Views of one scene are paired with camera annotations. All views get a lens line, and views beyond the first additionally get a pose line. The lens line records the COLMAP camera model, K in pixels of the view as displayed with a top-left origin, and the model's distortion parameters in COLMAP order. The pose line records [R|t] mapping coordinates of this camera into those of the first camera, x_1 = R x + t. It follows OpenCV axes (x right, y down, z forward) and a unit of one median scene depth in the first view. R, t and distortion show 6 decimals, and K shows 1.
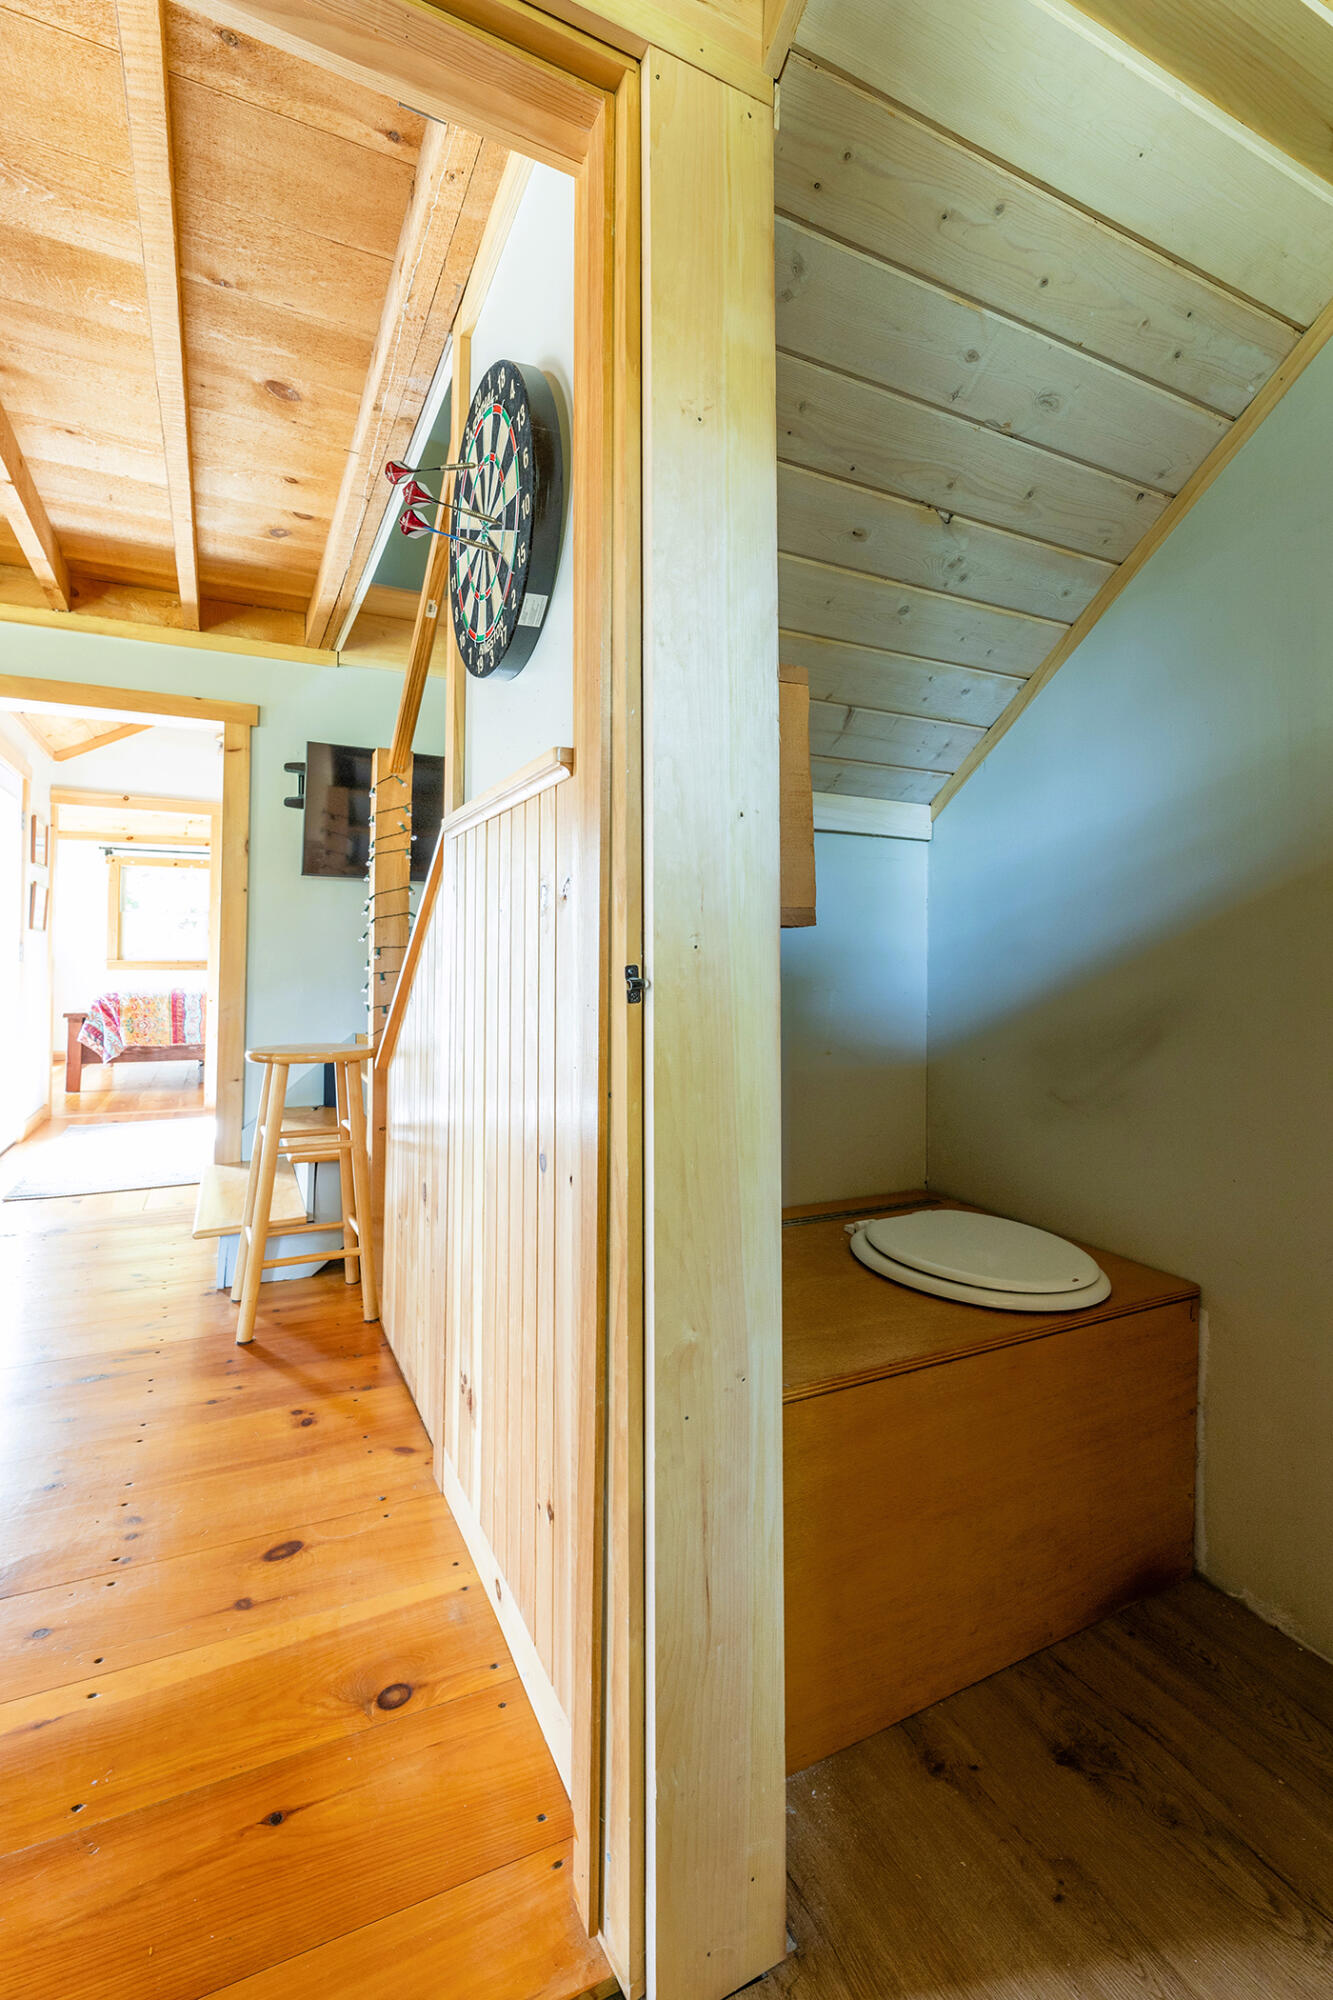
lens RADIAL K [[758.2, 0, 690.3], [0, 758.2, 922.8], [0, 0, 1]] dist [0.004099, 0.000107]
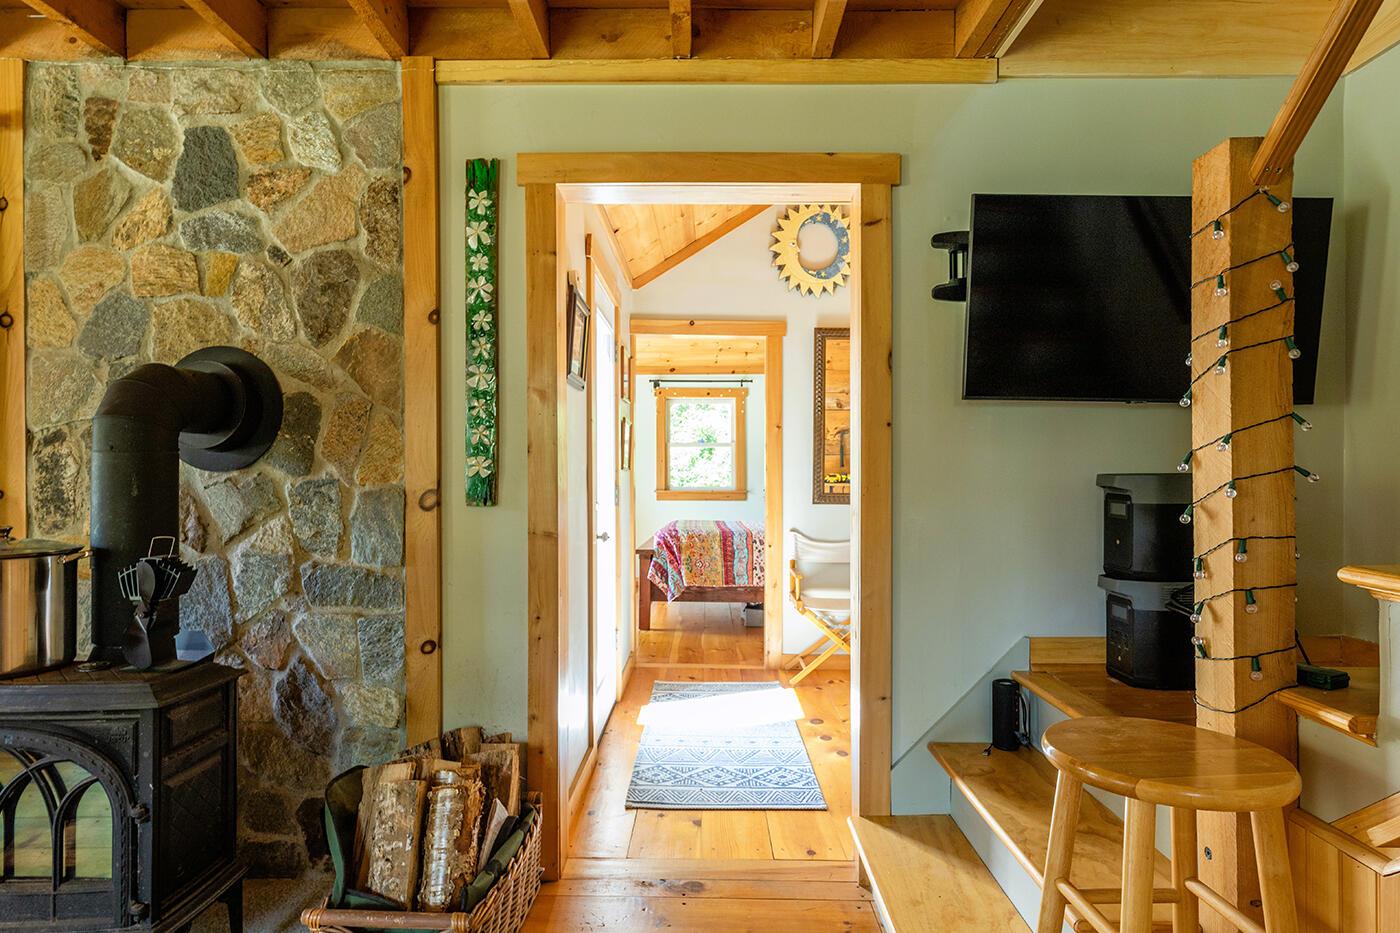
lens RADIAL K [[779.7, 0, 709.8], [0, 779.7, 462.7], [0, 0, 1]] dist [0.007452, -0.000348]
pose [[0.855626, 0.005913, -0.517561, -0.244163], [0.007077, 0.999708, 0.023120, -0.017216], [0.517546, -0.023445, 0.855334, 0.208706]]
